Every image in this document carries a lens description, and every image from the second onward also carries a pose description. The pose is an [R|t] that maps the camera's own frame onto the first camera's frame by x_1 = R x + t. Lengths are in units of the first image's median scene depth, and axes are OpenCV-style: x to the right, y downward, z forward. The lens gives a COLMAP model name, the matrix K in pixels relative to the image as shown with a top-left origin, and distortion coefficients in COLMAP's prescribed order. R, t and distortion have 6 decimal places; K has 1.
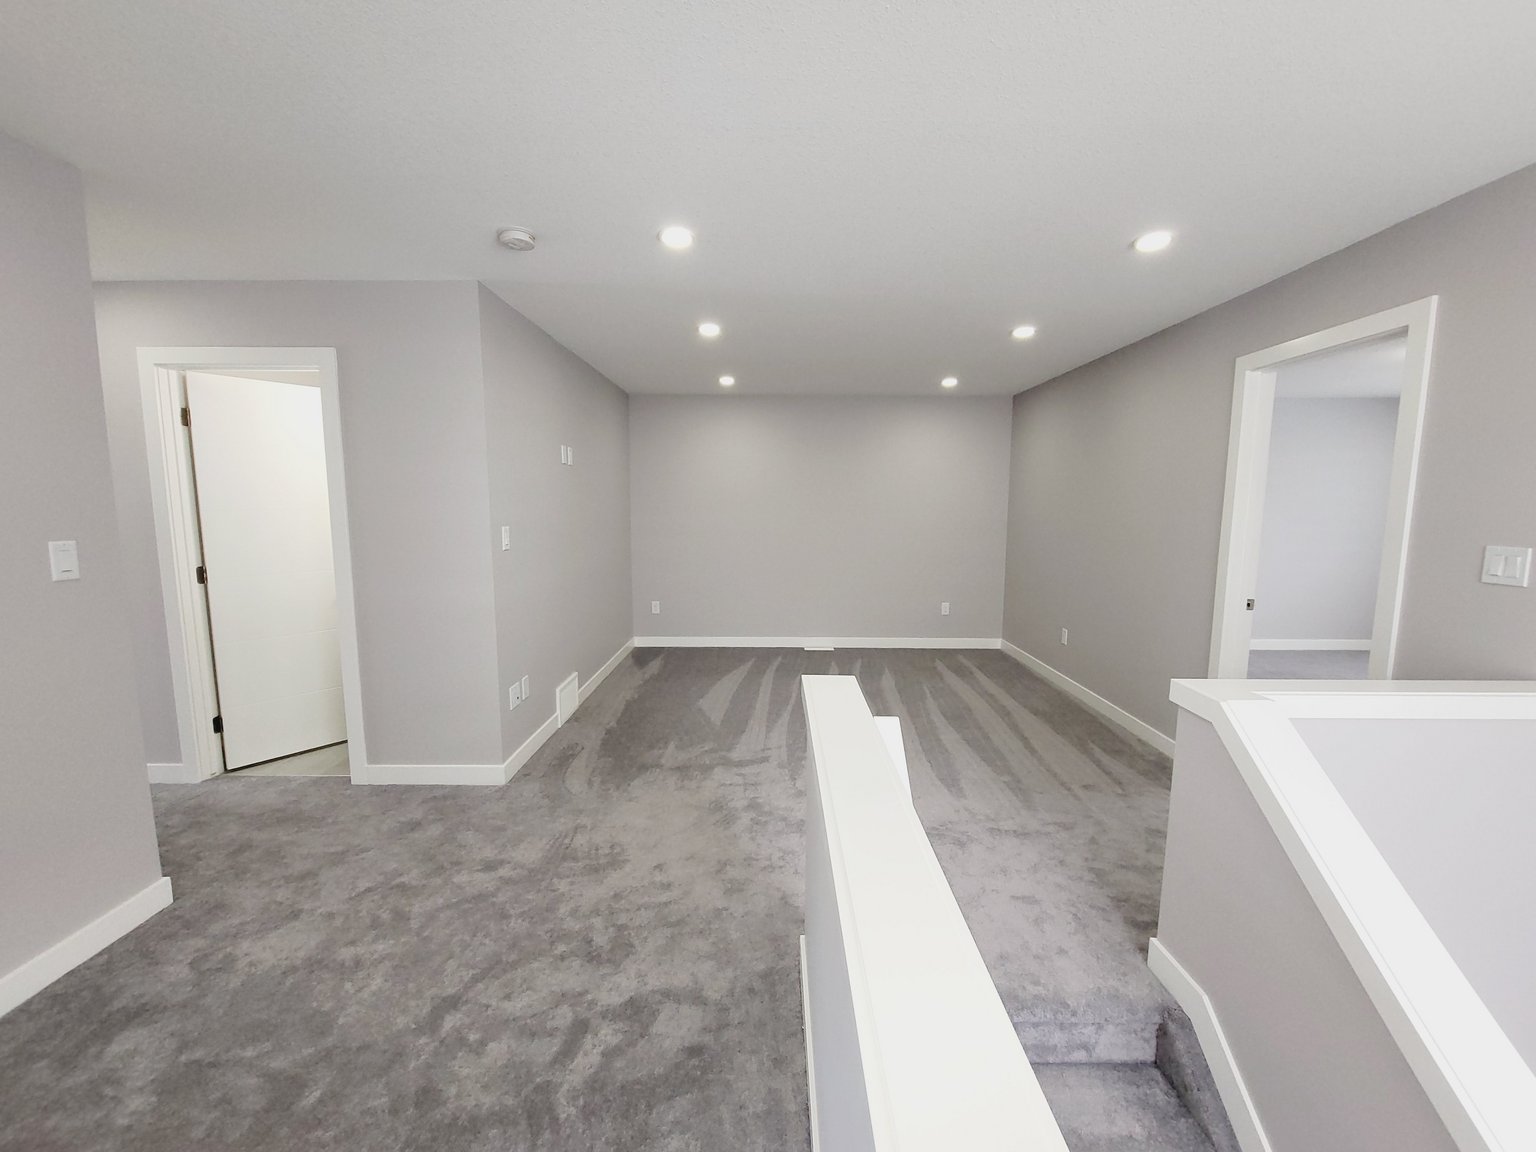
lens RADIAL K [[629.3, 0, 768.0], [0, 629.3, 576.0], [0, 0, 1]] dist [0.000835, 0.000450]
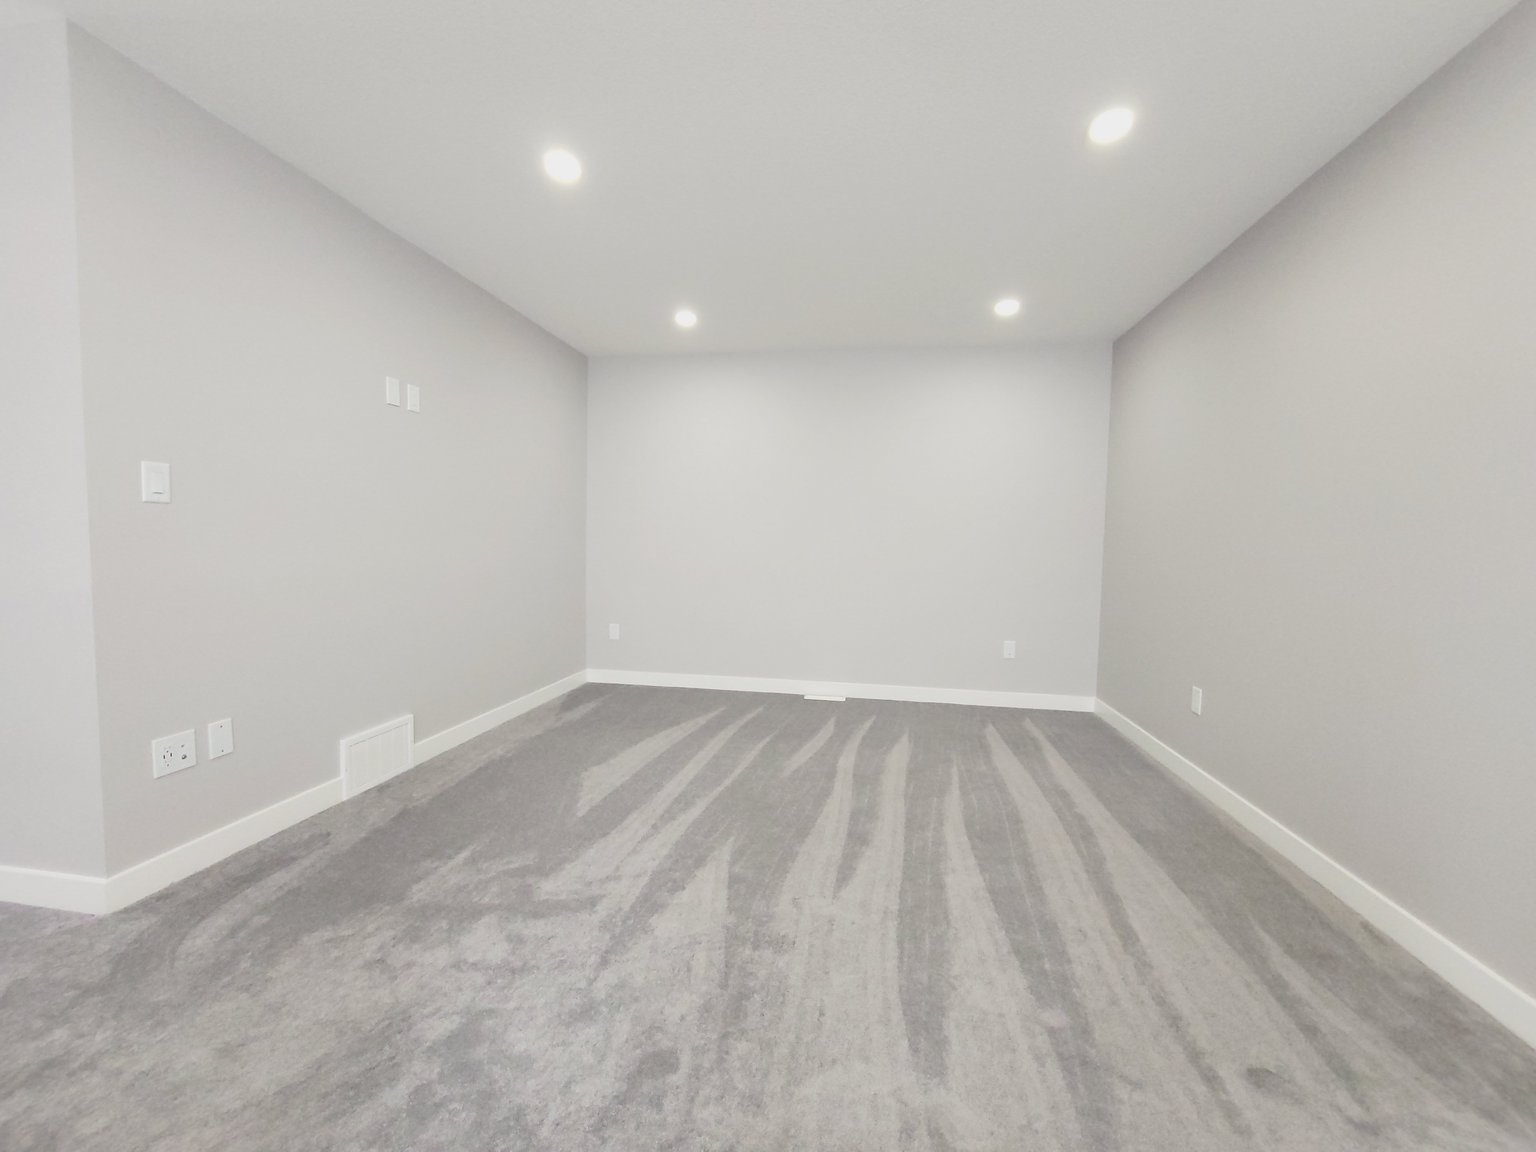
lens RADIAL K [[629.3, 0, 768.0], [0, 629.3, 576.0], [0, 0, 1]] dist [0.000835, 0.000450]
pose [[0.987367, 0.024852, -0.156489, 0.198409], [-0.034721, 0.997555, -0.060653, 0.035190], [0.154599, 0.065320, 0.985816, 0.422122]]
